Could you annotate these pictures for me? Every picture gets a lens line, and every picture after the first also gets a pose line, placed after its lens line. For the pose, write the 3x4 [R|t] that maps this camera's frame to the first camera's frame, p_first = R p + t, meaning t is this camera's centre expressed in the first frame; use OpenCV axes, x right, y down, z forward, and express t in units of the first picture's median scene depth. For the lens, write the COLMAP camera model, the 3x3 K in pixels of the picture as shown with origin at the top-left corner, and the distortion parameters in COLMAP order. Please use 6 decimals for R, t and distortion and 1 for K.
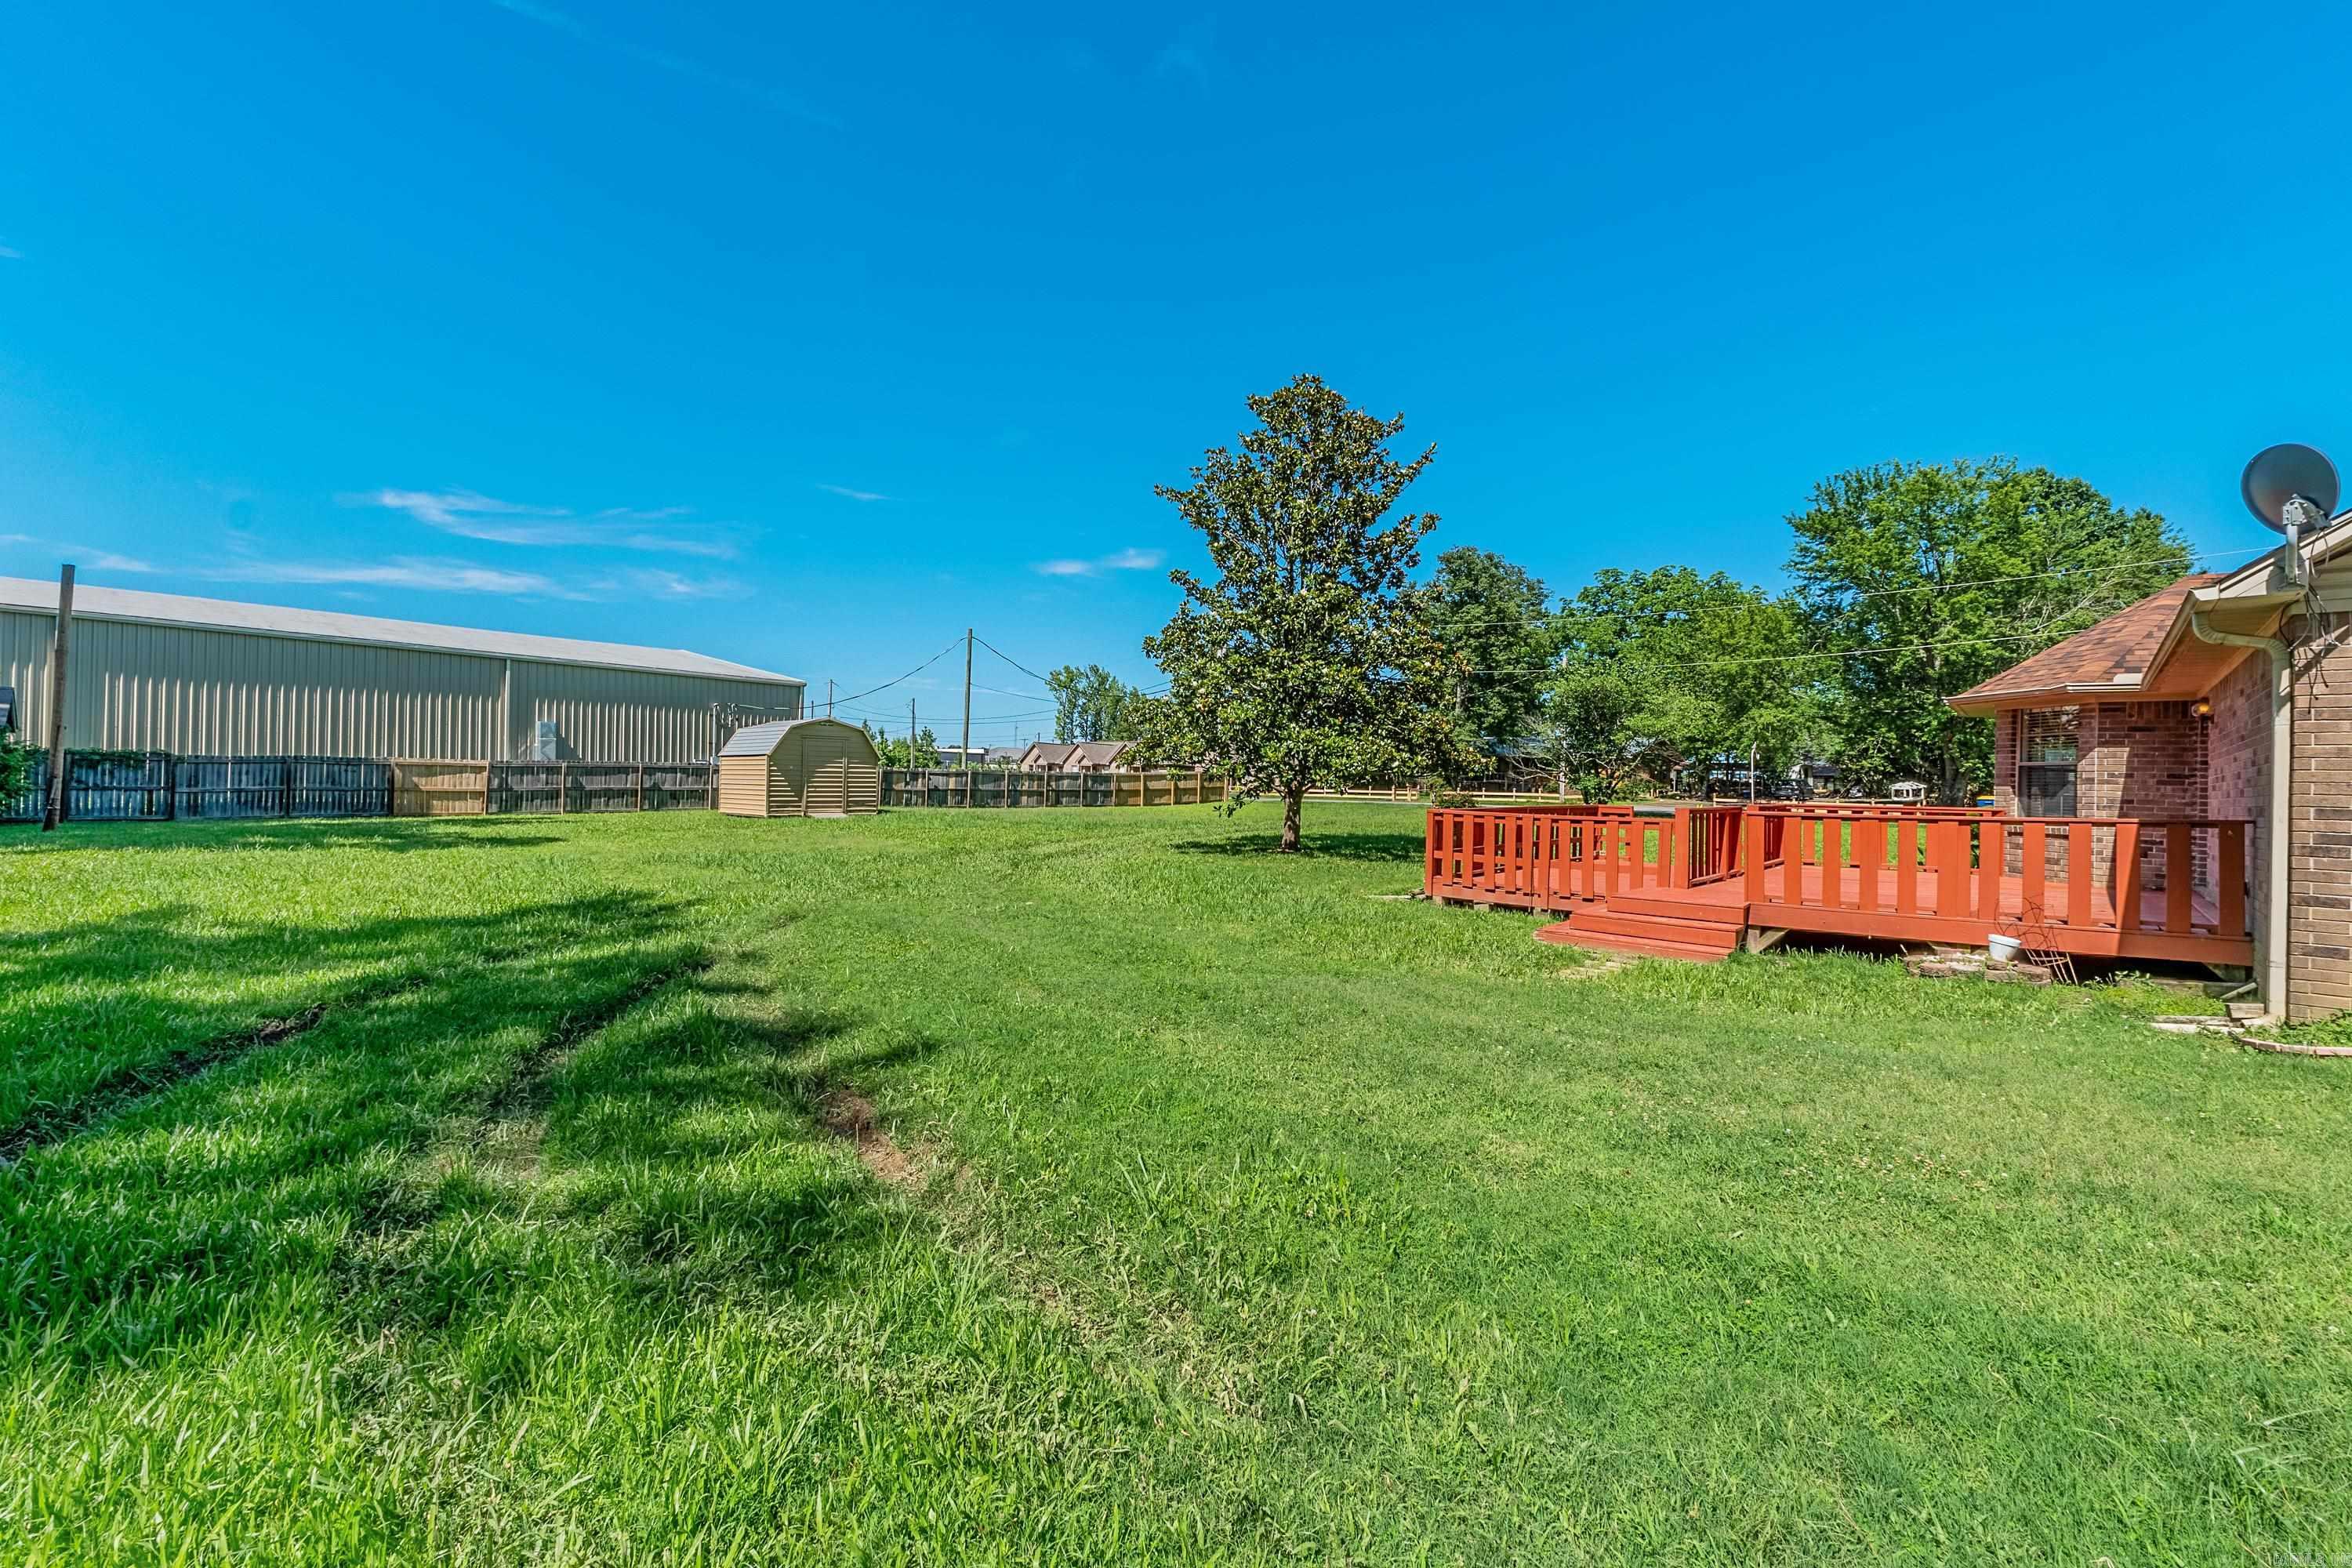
lens RADIAL K [[994.8, 0, 1179.7], [0, 994.8, 778.4], [0, 0, 1]] dist [-0.001679, -0.001720]
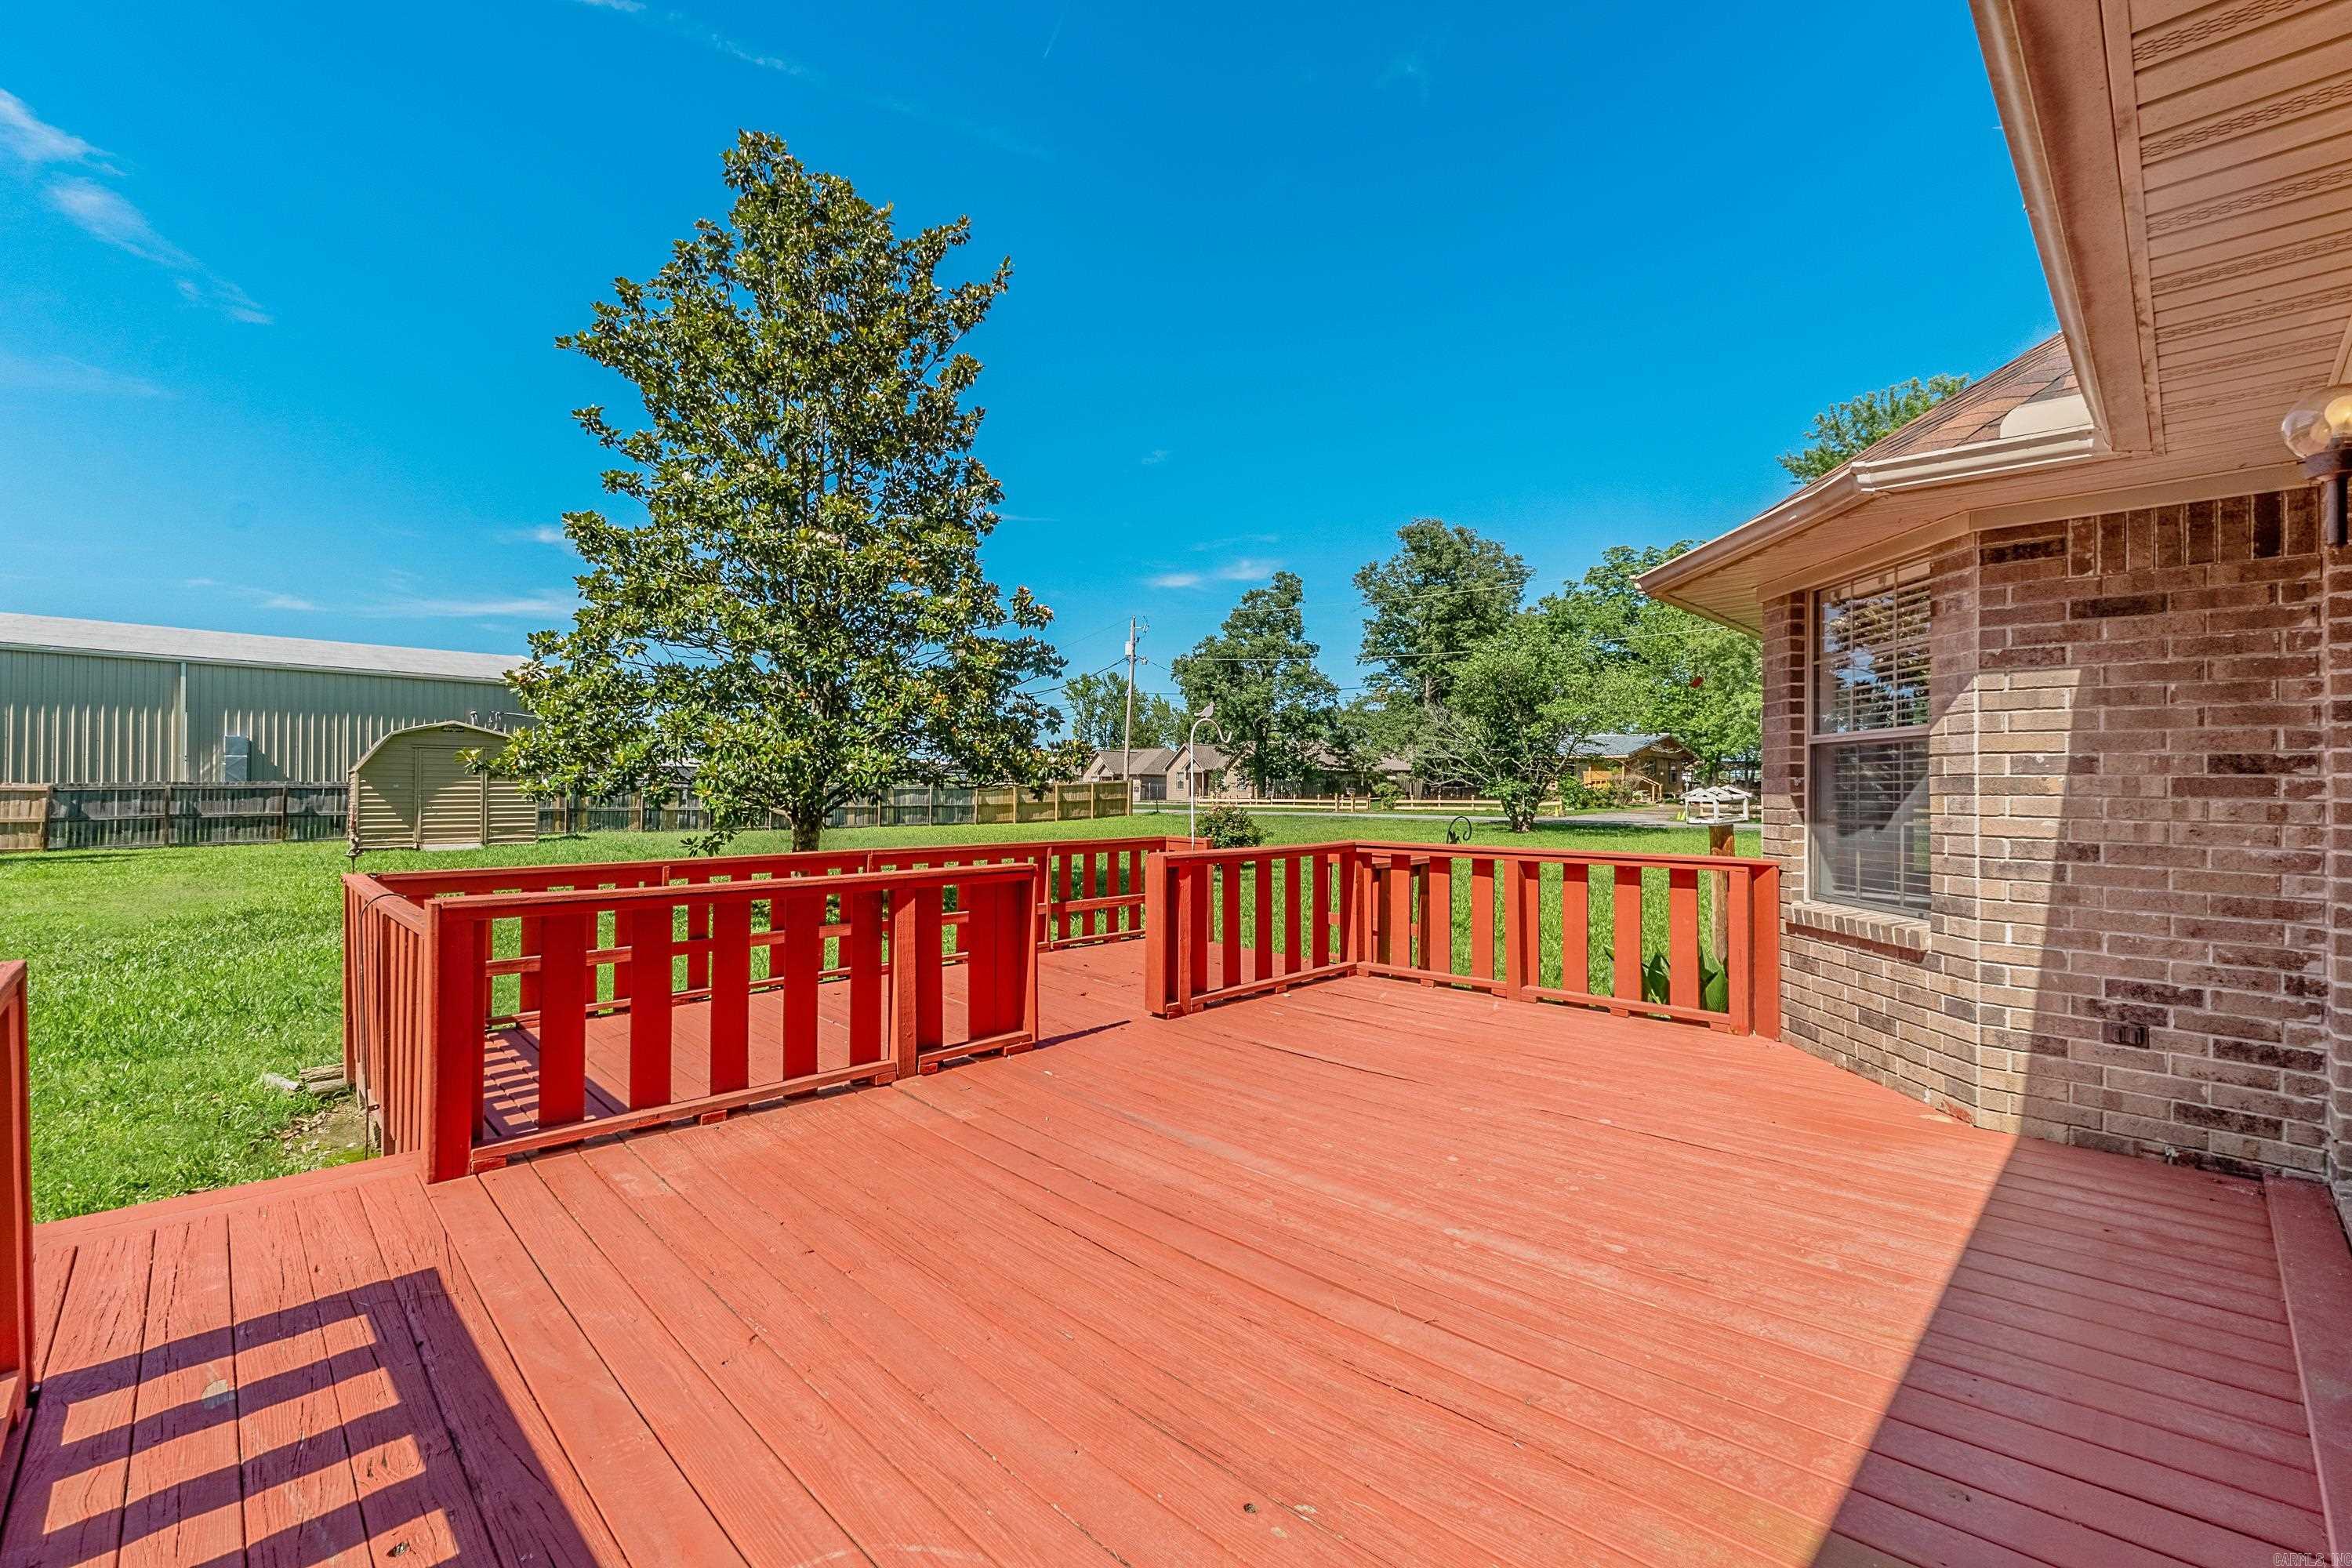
lens RADIAL K [[994.8, 0, 1186.9], [0, 994.8, 779.0], [0, 0, 1]] dist [-0.001679, -0.001720]
pose [[0.996982, -0.016175, -0.075933, 0.277415], [0.015510, 0.999836, -0.009329, 0.000020], [0.076072, 0.008123, 0.997069, 0.265598]]
